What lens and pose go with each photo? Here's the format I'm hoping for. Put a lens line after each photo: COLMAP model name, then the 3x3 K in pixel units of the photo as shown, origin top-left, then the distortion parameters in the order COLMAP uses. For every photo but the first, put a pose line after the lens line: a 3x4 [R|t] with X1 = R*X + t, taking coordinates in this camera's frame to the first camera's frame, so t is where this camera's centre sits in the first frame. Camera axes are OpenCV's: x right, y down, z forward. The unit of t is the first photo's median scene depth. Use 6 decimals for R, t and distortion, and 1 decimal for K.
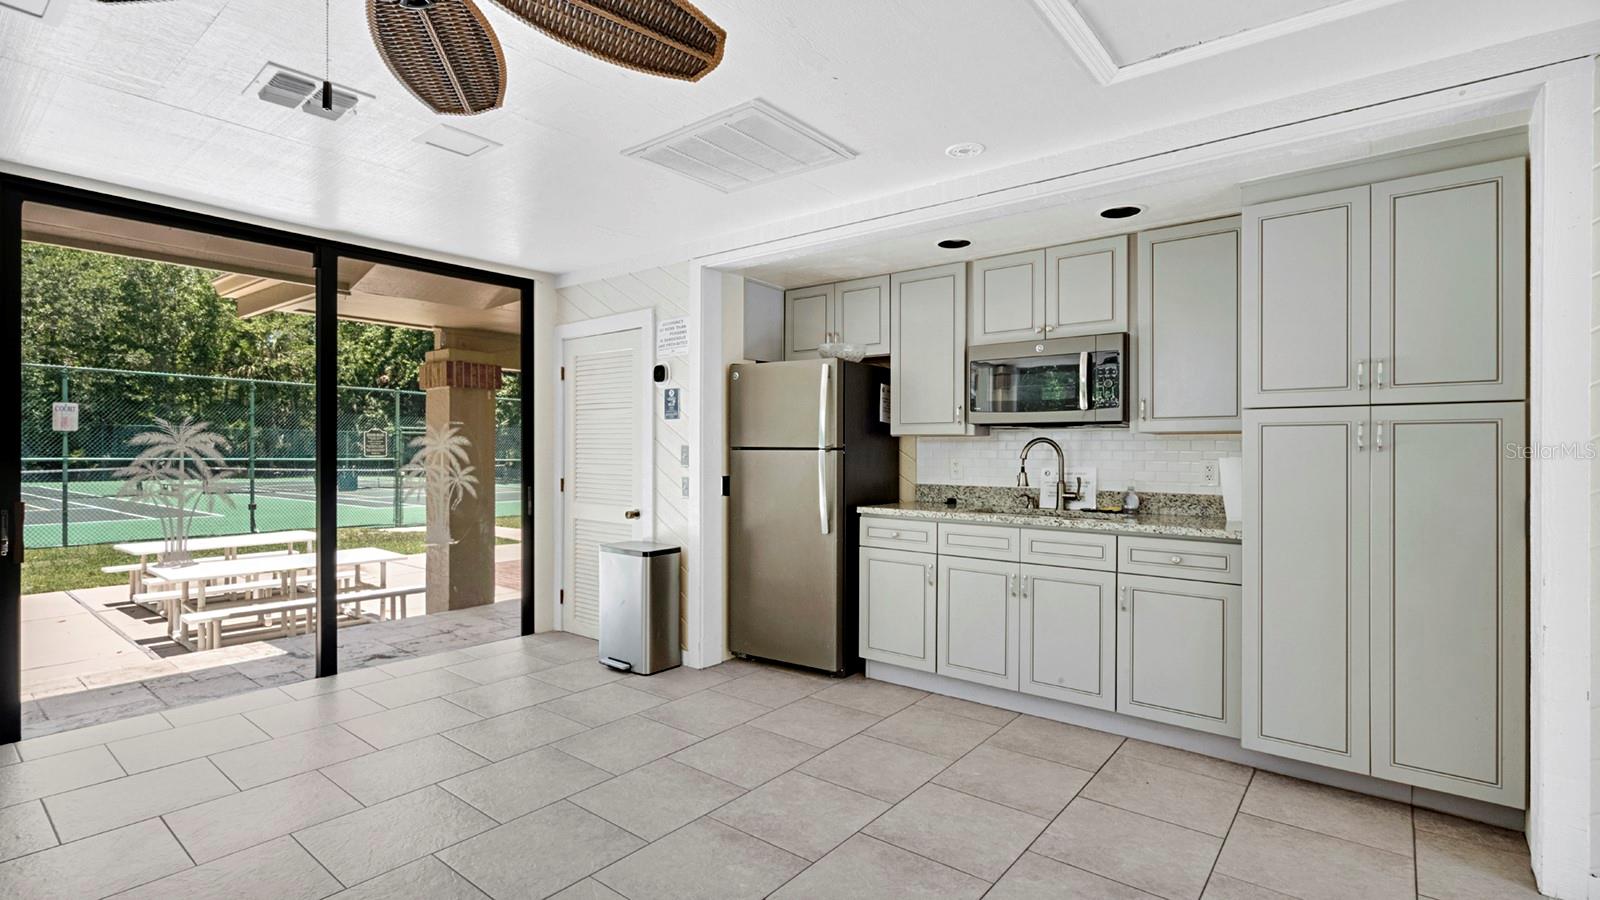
lens RADIAL K [[732.6, 0, 802.1], [0, 732.6, 447.1], [0, 0, 1]] dist [0.002091, 0.000082]
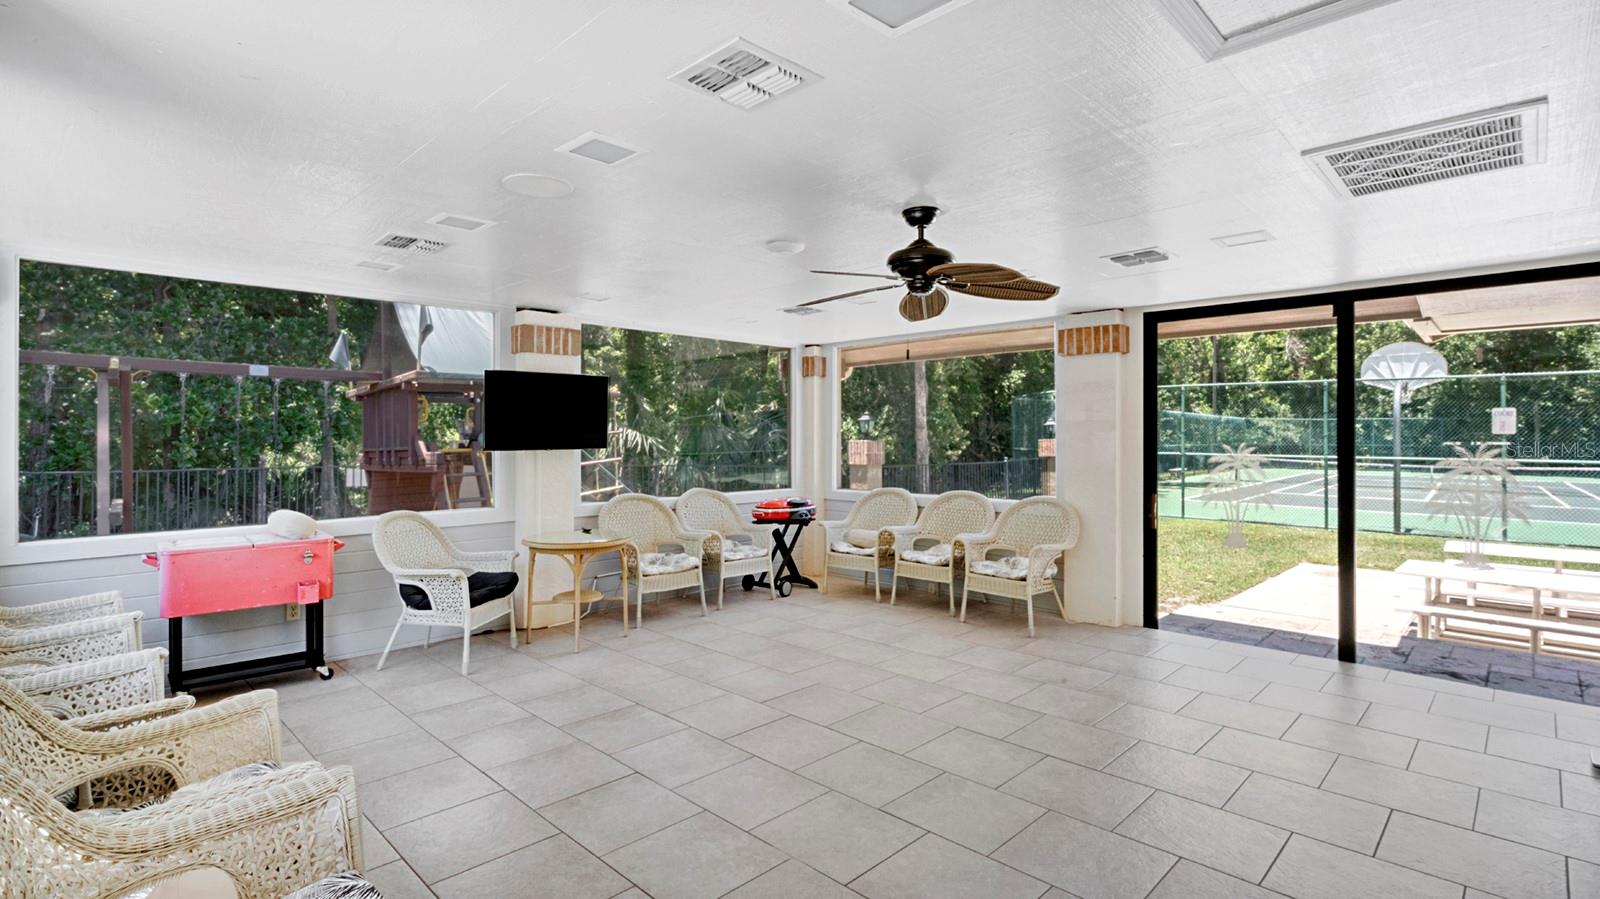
lens RADIAL K [[761.6, 0, 796.0], [0, 761.6, 442.4], [0, 0, 1]] dist [0.000650, 0.000197]
pose [[-0.107669, 0.004826, -0.994175, 0.332330], [0.000055, 0.999988, 0.004848, -0.022670], [0.994187, 0.000467, -0.107668, 0.127719]]
